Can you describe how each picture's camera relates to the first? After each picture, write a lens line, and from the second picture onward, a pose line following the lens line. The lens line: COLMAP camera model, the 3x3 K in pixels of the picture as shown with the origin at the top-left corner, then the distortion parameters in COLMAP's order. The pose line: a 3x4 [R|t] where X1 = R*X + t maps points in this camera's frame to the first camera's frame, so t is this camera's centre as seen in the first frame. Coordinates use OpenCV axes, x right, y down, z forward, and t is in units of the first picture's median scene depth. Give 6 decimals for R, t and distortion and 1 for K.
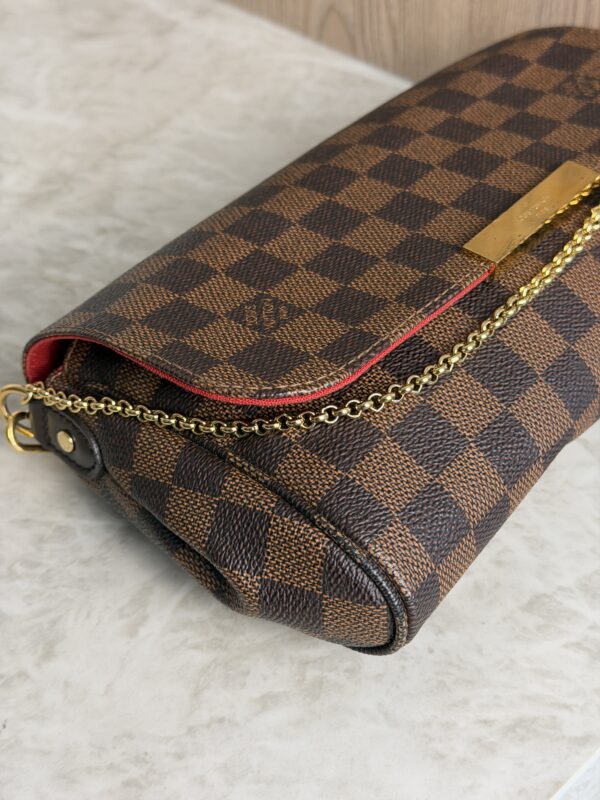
lens RADIAL K [[1132.7, 0, 295.4], [0, 1132.7, 401.0], [0, 0, 1]] dist [0.276361, -0.789479]
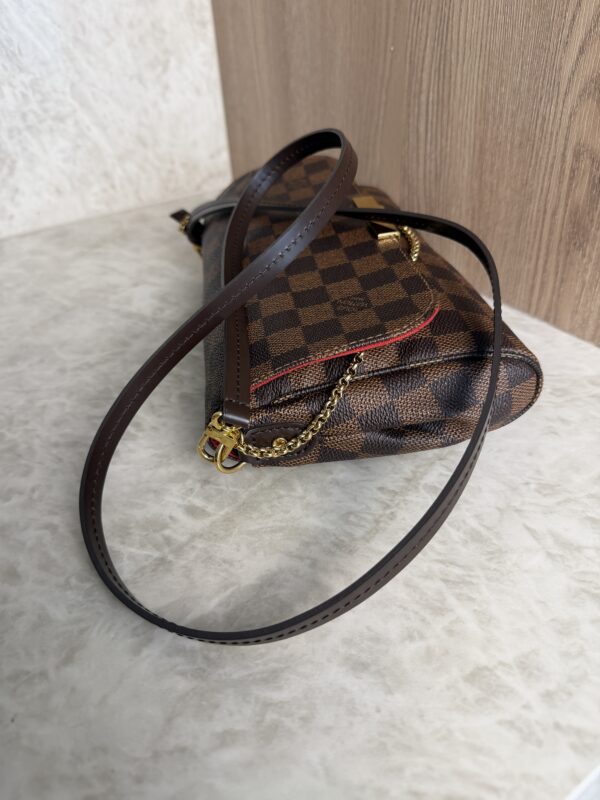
lens RADIAL K [[586.9, 0, 304.3], [0, 586.9, 399.4], [0, 0, 1]] dist [-0.029776, 0.001873]
pose [[0.986689, 0.087852, -0.136850, 0.096592], [-0.101725, 0.989982, -0.097912, -0.021290], [0.126877, 0.110530, 0.985741, 0.388931]]
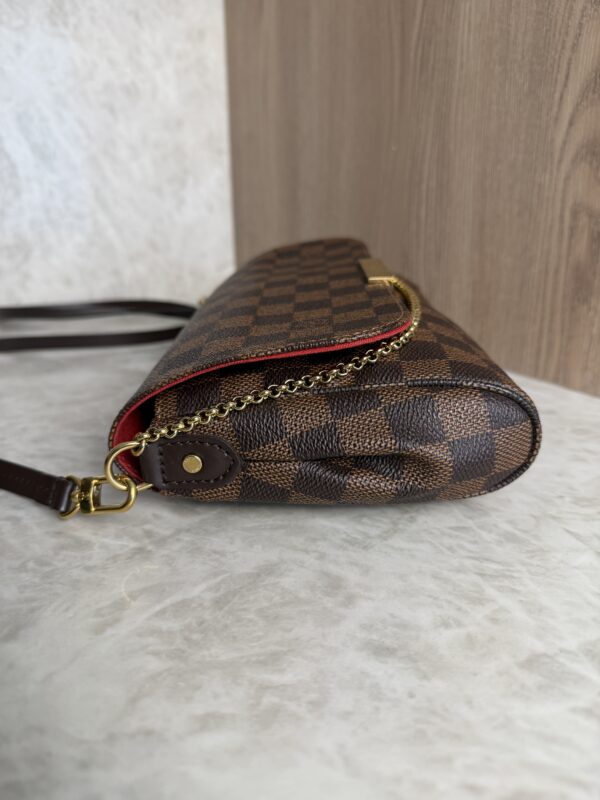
lens RADIAL K [[592.6, 0, 299.9], [0, 592.6, 395.9], [0, 0, 1]] dist [-0.042092, 0.007429]
pose [[0.985448, 0.087133, -0.145946, 0.079271], [-0.137622, 0.912934, -0.384202, 0.190851], [0.099762, 0.398696, 0.911641, 0.499850]]
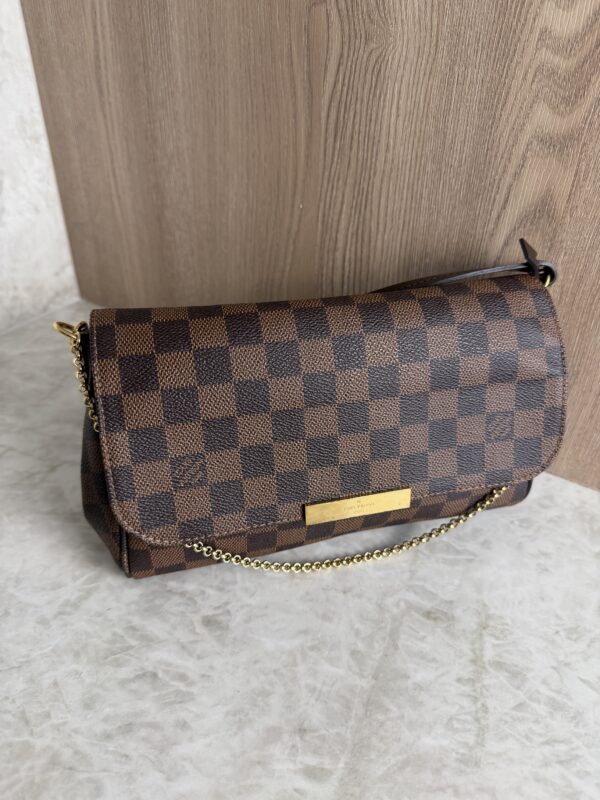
lens RADIAL K [[586.9, 0, 304.3], [0, 586.9, 399.4], [0, 0, 1]] dist [-0.029776, 0.001873]
pose [[0.964120, -0.089009, 0.250100, -0.308554], [0.118356, 0.987421, -0.104839, -0.345646], [-0.237622, 0.130678, 0.962527, 0.362666]]
